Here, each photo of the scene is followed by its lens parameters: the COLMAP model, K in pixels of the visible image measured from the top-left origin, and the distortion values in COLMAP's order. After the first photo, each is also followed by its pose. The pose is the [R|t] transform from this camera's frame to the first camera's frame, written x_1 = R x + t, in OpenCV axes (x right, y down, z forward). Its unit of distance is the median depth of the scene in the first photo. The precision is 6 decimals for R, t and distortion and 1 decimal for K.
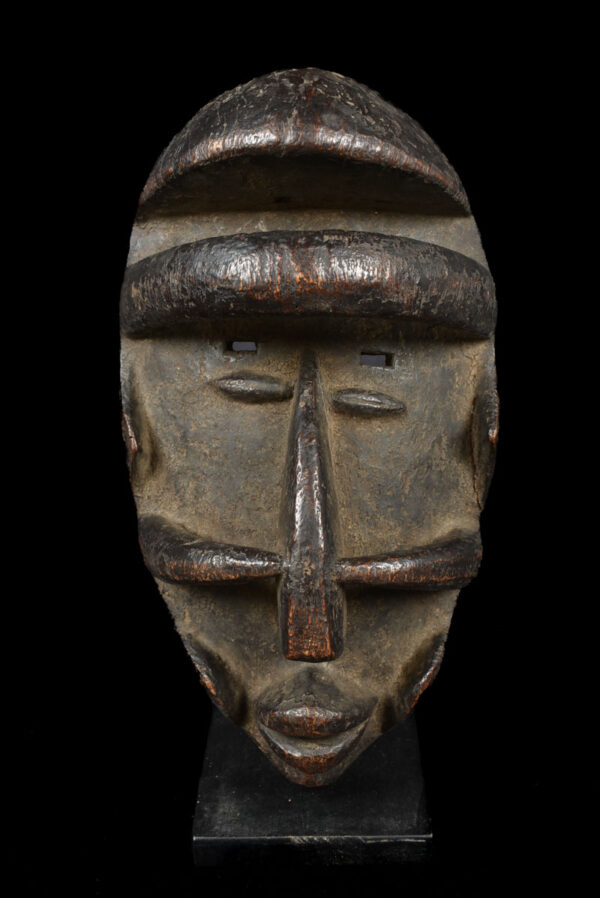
lens RADIAL K [[983.2, 0, 300.0], [0, 983.2, 449.0], [0, 0, 1]] dist [-0.041134, -0.005683]
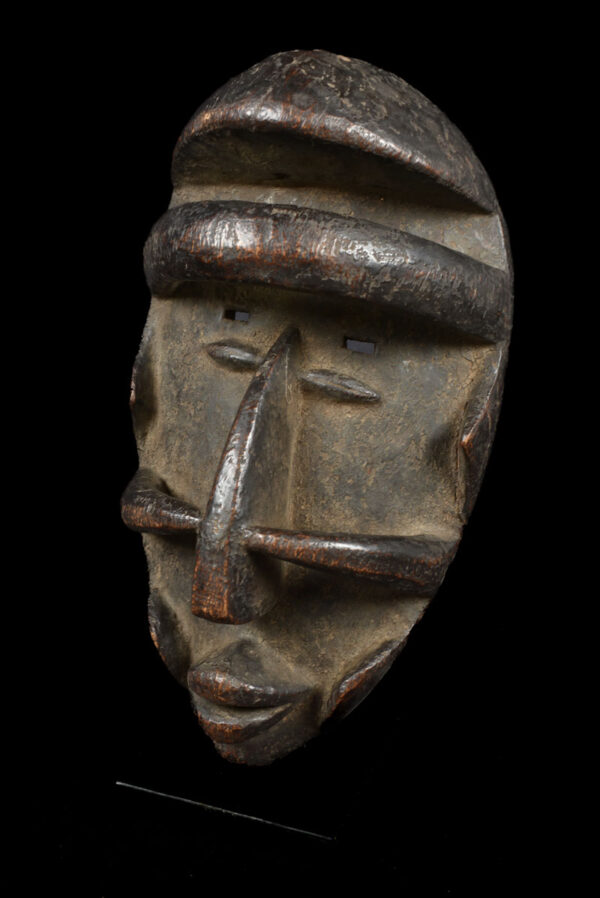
lens RADIAL K [[1132.6, 0, 300.0], [0, 1132.6, 449.0], [0, 0, 1]] dist [-0.029035, -0.037688]
pose [[0.936449, 0.160828, -0.311765, 0.394038], [-0.172729, 0.984911, -0.010747, 0.034042], [0.305332, 0.063915, 0.950099, -0.092095]]
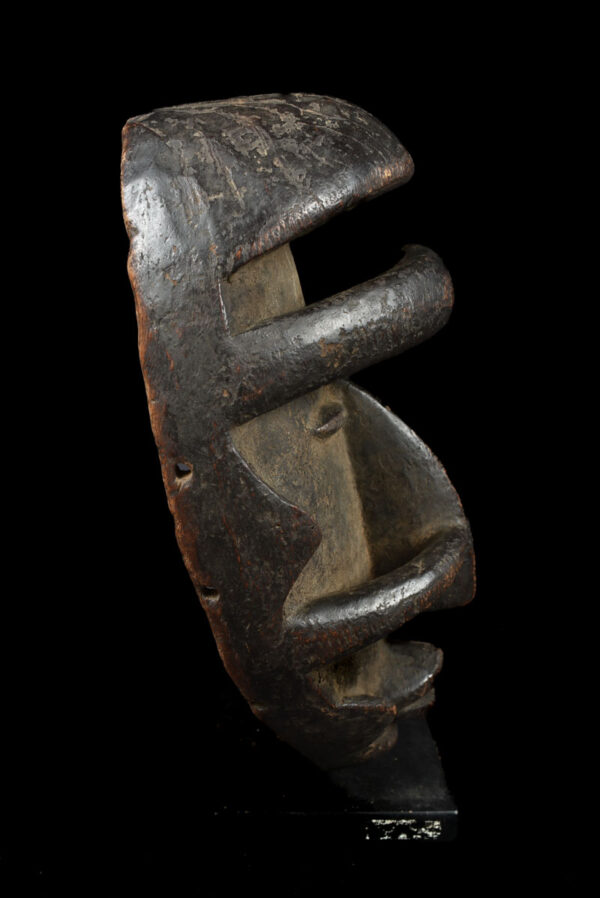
lens RADIAL K [[934.2, 0, 300.0], [0, 934.2, 449.0], [0, 0, 1]] dist [-0.006628, -0.002561]
pose [[-0.009536, -0.309657, 0.950801, -0.936517], [0.289396, 0.909298, 0.299043, -0.321483], [-0.957162, 0.278009, 0.080942, 0.956771]]
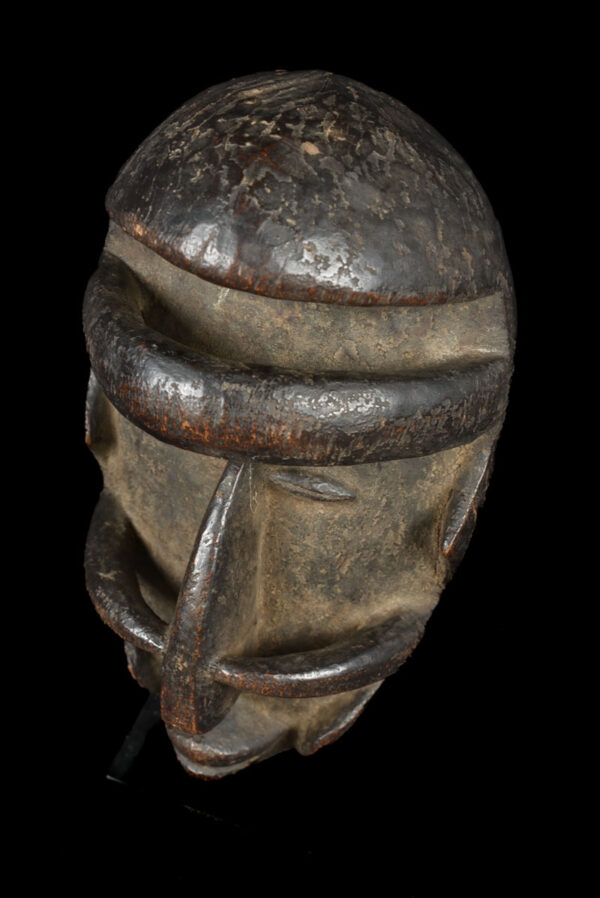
lens RADIAL K [[1132.6, 0, 300.0], [0, 1132.6, 449.0], [0, 0, 1]] dist [-0.029035, -0.037688]
pose [[0.933129, 0.281249, -0.223983, 0.278964], [-0.160896, 0.883761, 0.439407, -0.523620], [0.321530, -0.373986, 0.869915, 0.110898]]
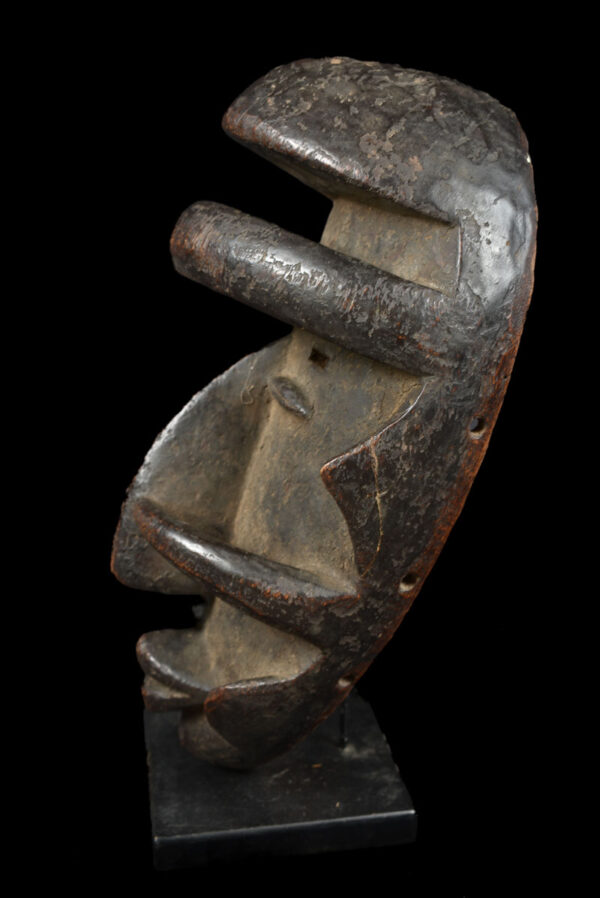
lens RADIAL K [[1132.6, 0, 300.0], [0, 1132.6, 449.0], [0, 0, 1]] dist [-0.029035, -0.037688]
pose [[0.188551, 0.253727, -0.948721, 1.116780], [-0.359366, 0.916872, 0.173788, -0.193416], [0.913950, 0.308171, 0.264058, 0.728530]]
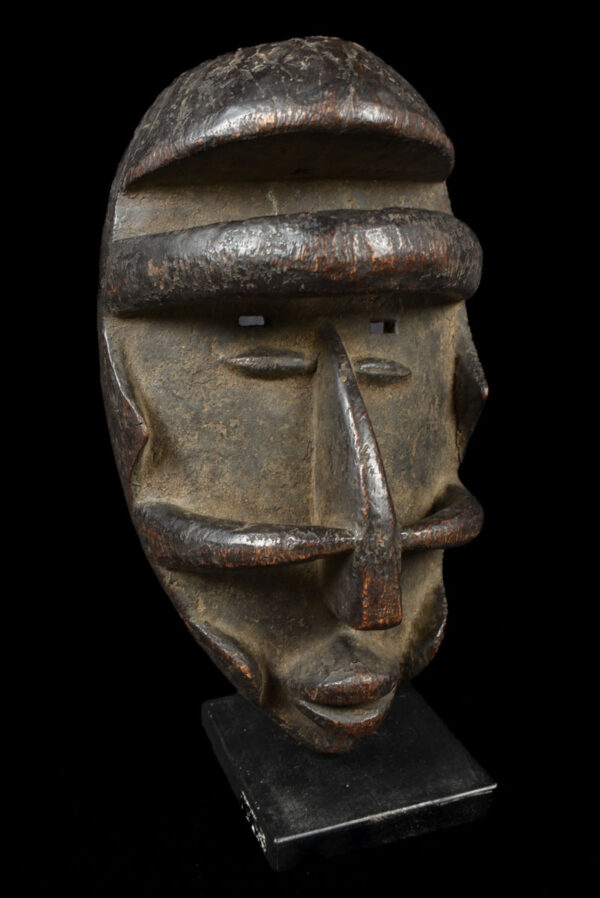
lens RADIAL K [[1101.6, 0, 296.2], [0, 1101.6, 440.4], [0, 0, 1]] dist [-0.013162, -0.020408]
pose [[0.935357, -0.089802, 0.342115, -0.405775], [0.071253, 0.995243, 0.066435, -0.056943], [-0.346454, -0.037763, 0.937306, -0.038710]]
